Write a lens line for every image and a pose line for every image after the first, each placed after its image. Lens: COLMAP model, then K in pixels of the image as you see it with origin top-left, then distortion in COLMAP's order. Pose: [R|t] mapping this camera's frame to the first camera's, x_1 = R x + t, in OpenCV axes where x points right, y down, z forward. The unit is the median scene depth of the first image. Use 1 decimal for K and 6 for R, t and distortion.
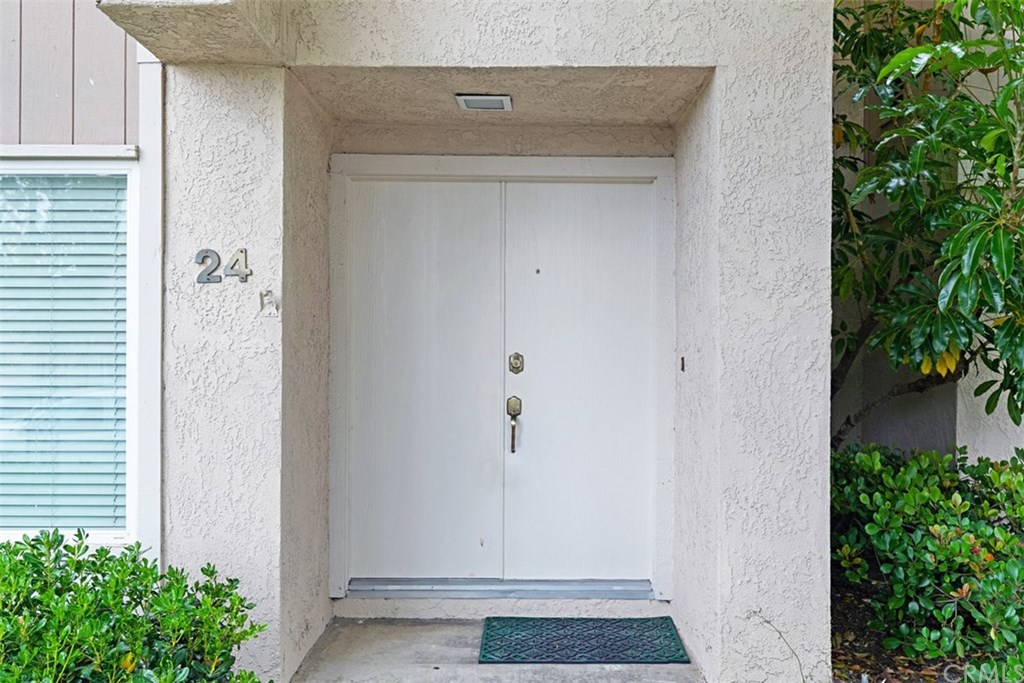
lens RADIAL K [[1821.4, 0, 512.0], [0, 1821.4, 341.5], [0, 0, 1]] dist [0.027925, 0.082078]
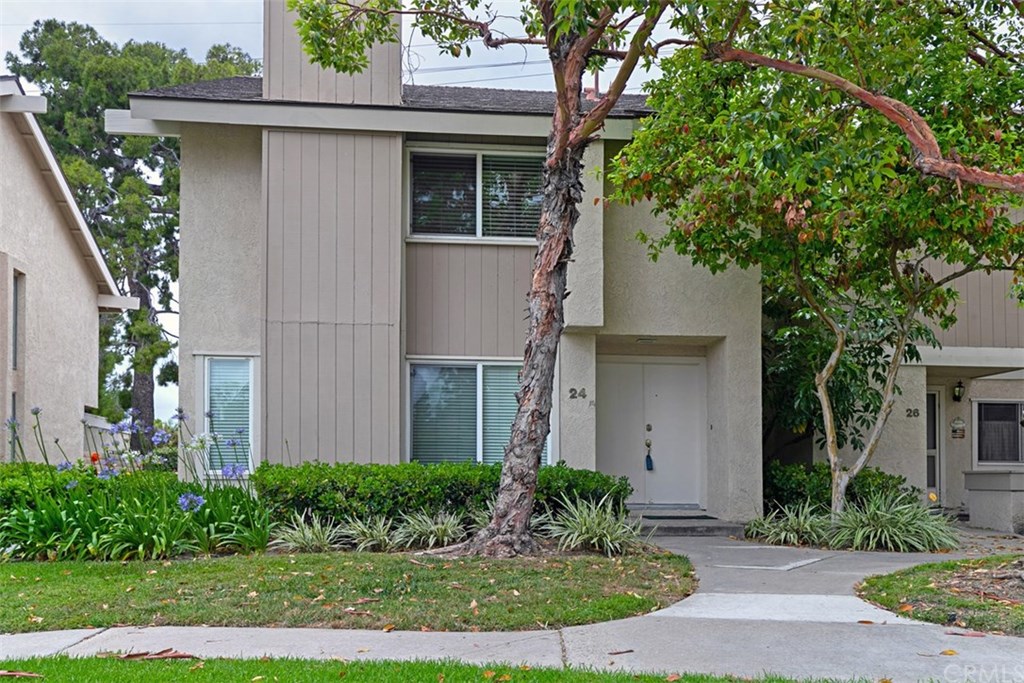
lens RADIAL K [[965.0, 0, 512.0], [0, 965.0, 341.5], [0, 0, 1]] dist [0.008692, 0.001430]
pose [[0.996894, 0.003980, -0.078658, -0.139170], [-0.011324, 0.995587, -0.093154, 0.030818], [0.077940, 0.093755, 0.992540, -0.788163]]
